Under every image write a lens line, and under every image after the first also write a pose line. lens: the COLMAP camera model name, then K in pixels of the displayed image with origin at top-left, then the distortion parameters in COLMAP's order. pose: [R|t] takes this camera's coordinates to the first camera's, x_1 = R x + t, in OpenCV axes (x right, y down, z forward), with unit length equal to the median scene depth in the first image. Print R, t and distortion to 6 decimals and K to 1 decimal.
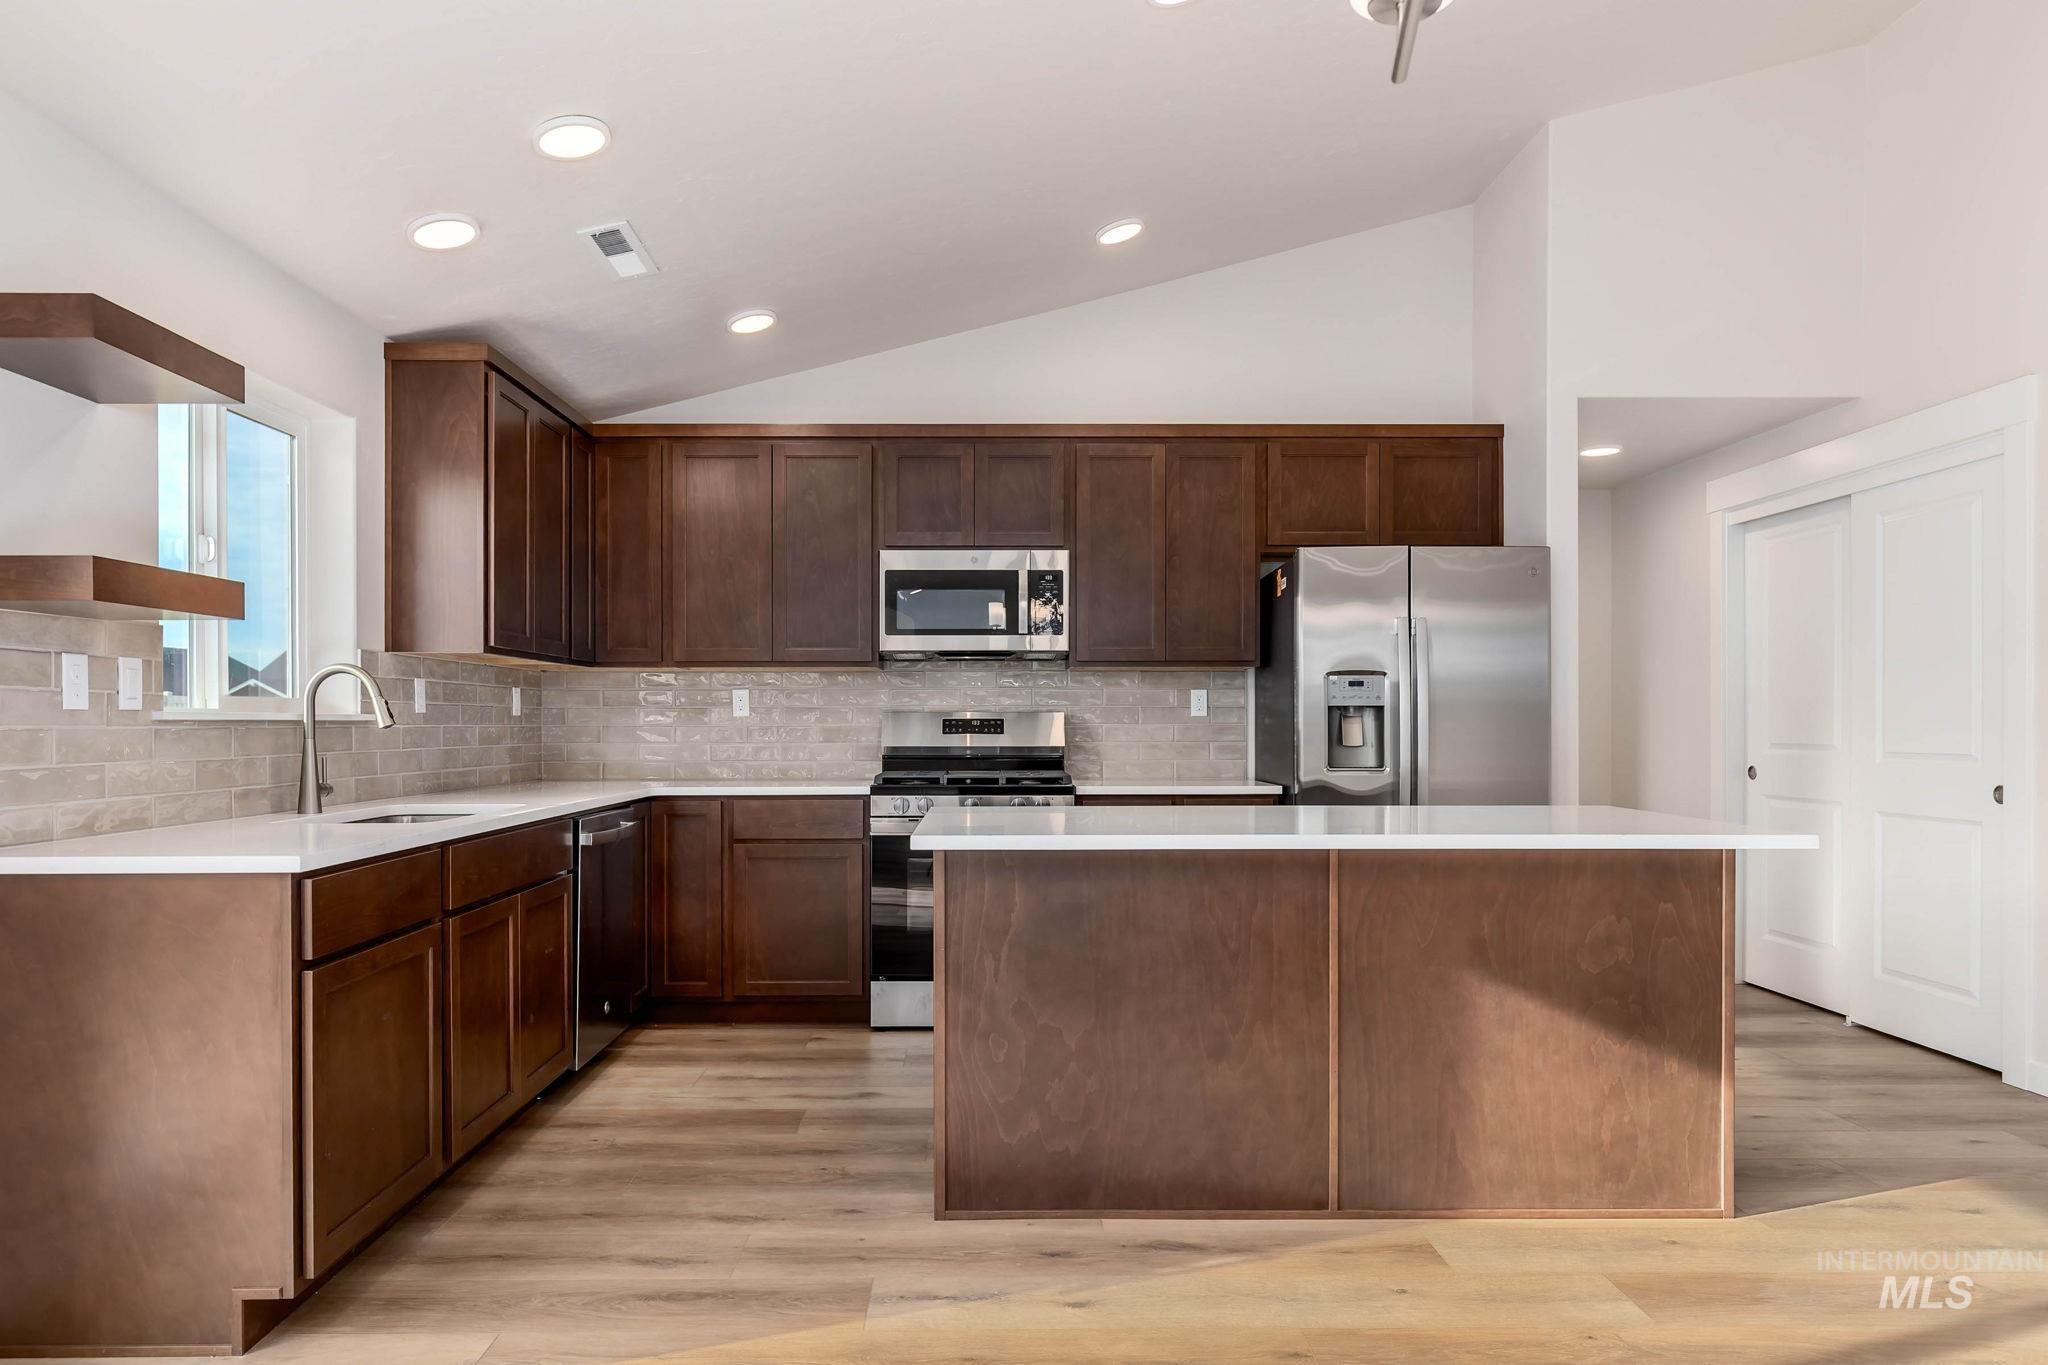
lens RADIAL K [[1321.1, 0, 1032.6], [0, 1321.1, 719.7], [0, 0, 1]] dist [0.004726, 0.001077]
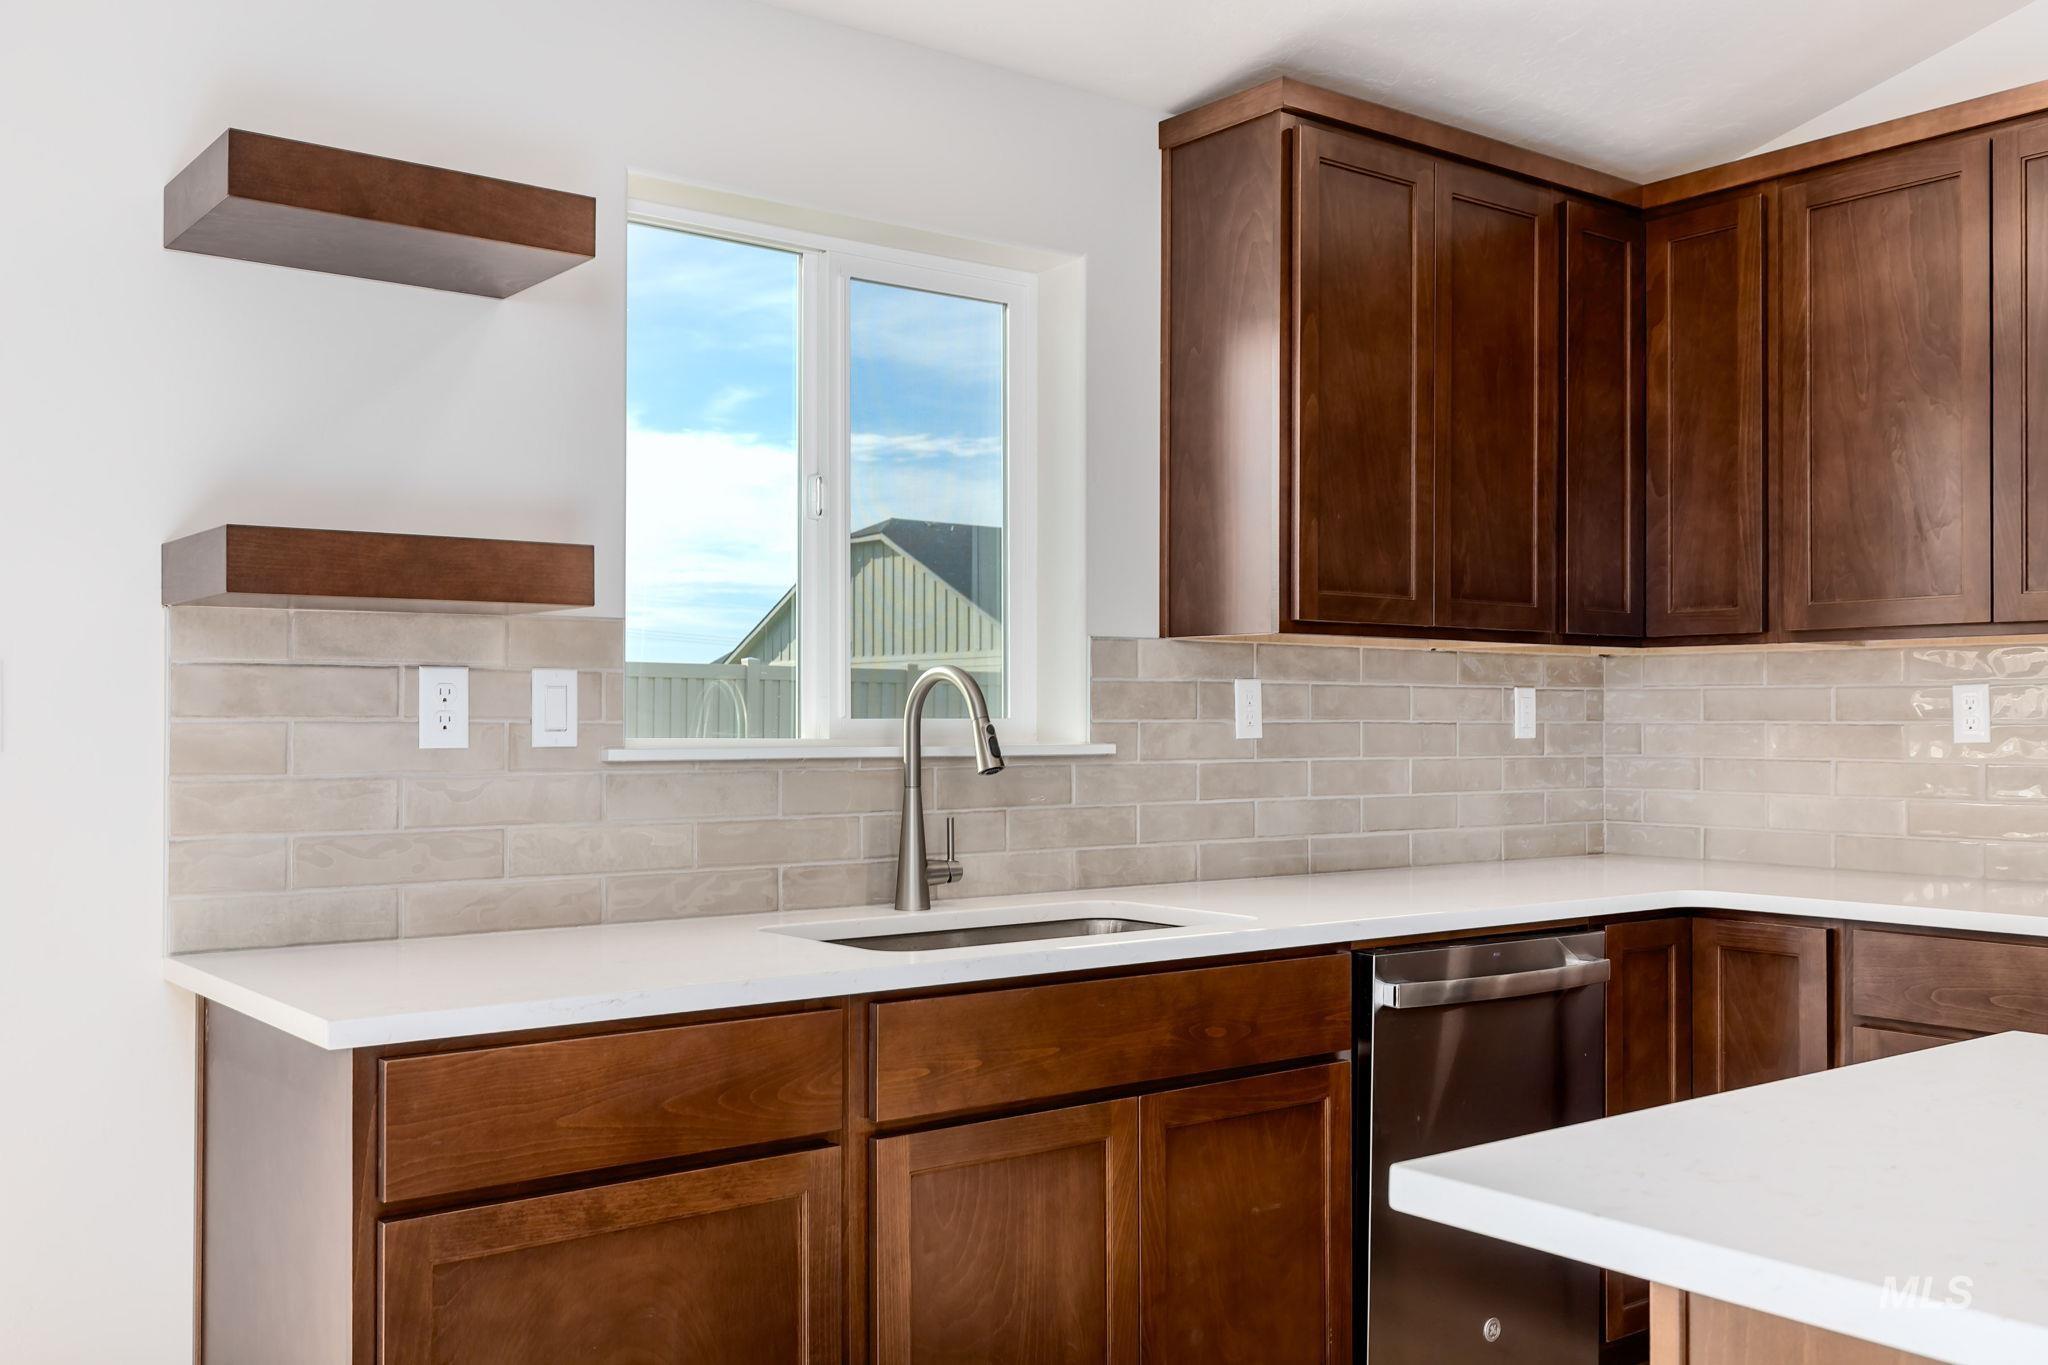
lens RADIAL K [[1861.8, 0, 953.3], [0, 1861.8, 716.3], [0, 0, 1]] dist [-0.001328, 0.000000]
pose [[0.577775, -0.000033, -0.816196, 0.127497], [0.000698, 1.000000, 0.000454, -0.014384], [0.816196, -0.000832, 0.577775, 0.385201]]
